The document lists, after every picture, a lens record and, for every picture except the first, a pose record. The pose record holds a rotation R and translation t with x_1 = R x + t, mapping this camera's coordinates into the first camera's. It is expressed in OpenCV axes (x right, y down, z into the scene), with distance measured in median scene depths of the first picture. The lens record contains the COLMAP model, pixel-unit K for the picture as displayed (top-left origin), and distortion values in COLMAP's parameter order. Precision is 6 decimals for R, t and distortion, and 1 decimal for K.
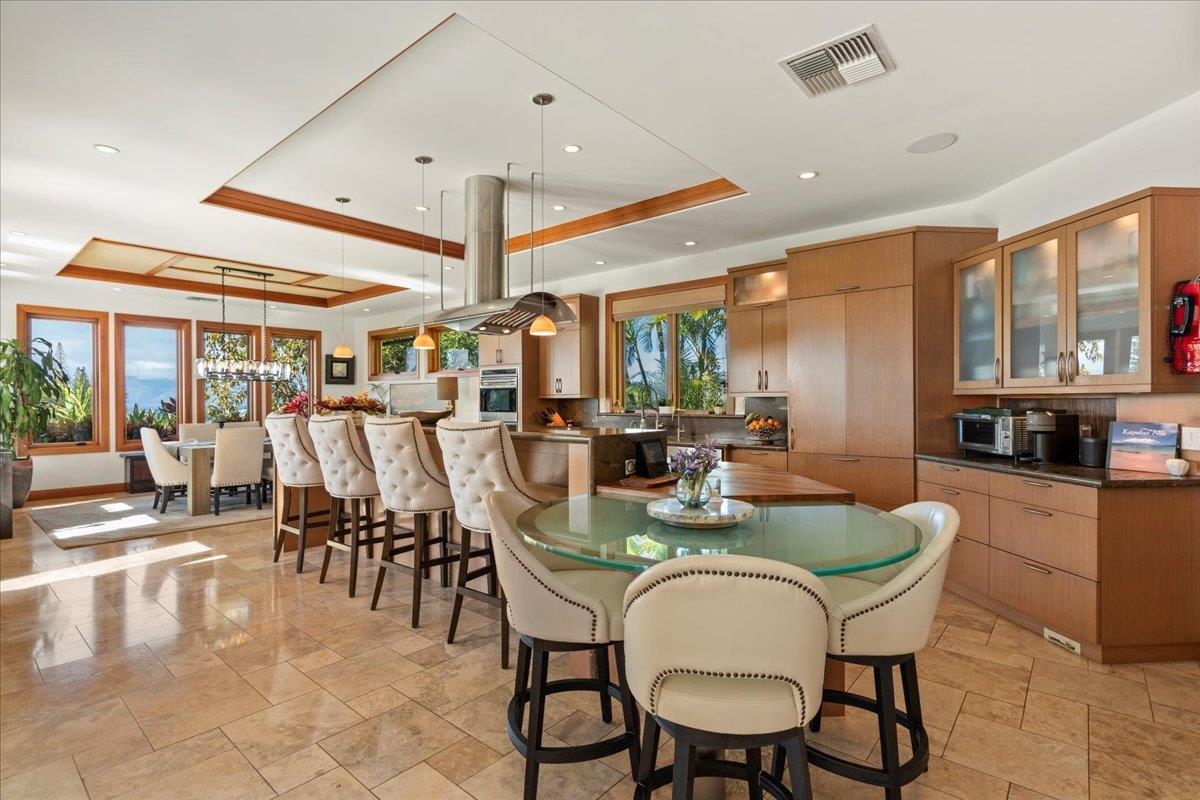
lens RADIAL K [[569.9, 0, 596.7], [0, 569.9, 401.5], [0, 0, 1]] dist [0.003457, -0.001713]
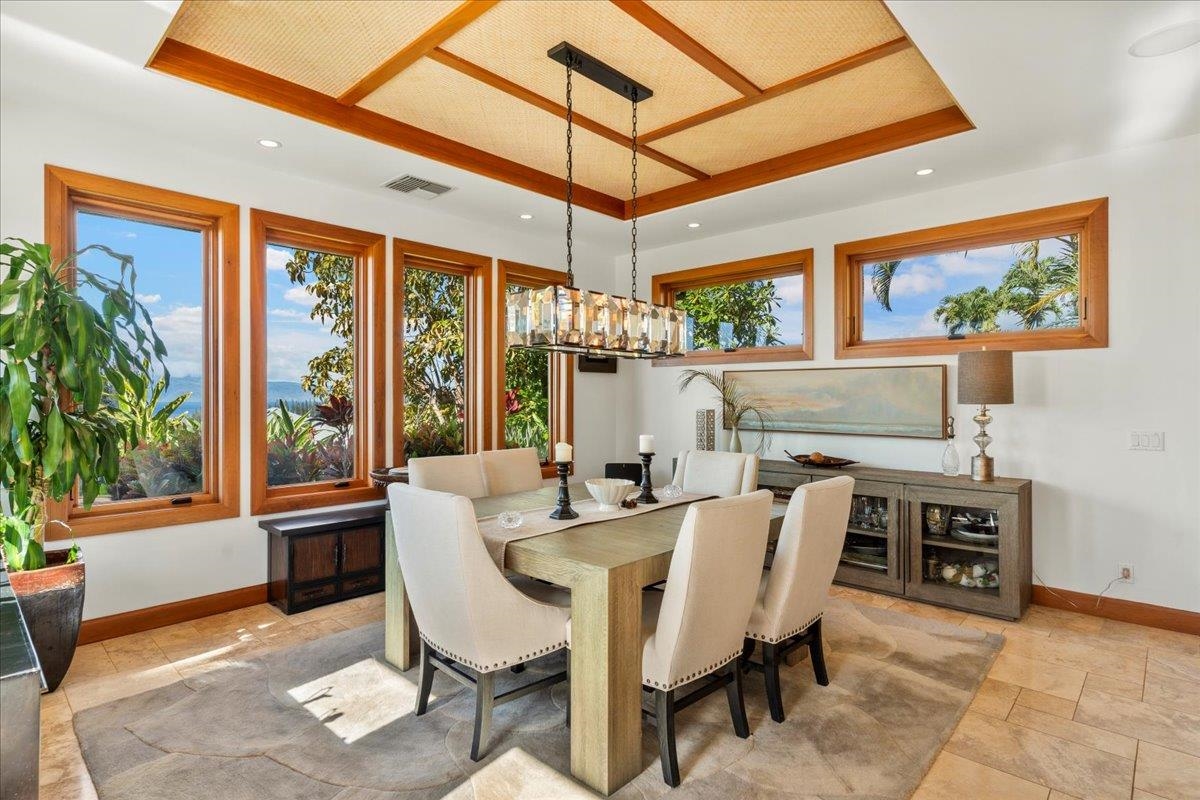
lens RADIAL K [[612.6, 0, 598.1], [0, 612.6, 398.5], [0, 0, 1]] dist [0.002150, -0.000569]
pose [[0.998803, 0.002675, -0.048851, -0.634064], [-0.002828, 0.999991, -0.003058, -0.004678], [0.048842, 0.003192, 0.998801, 0.615318]]
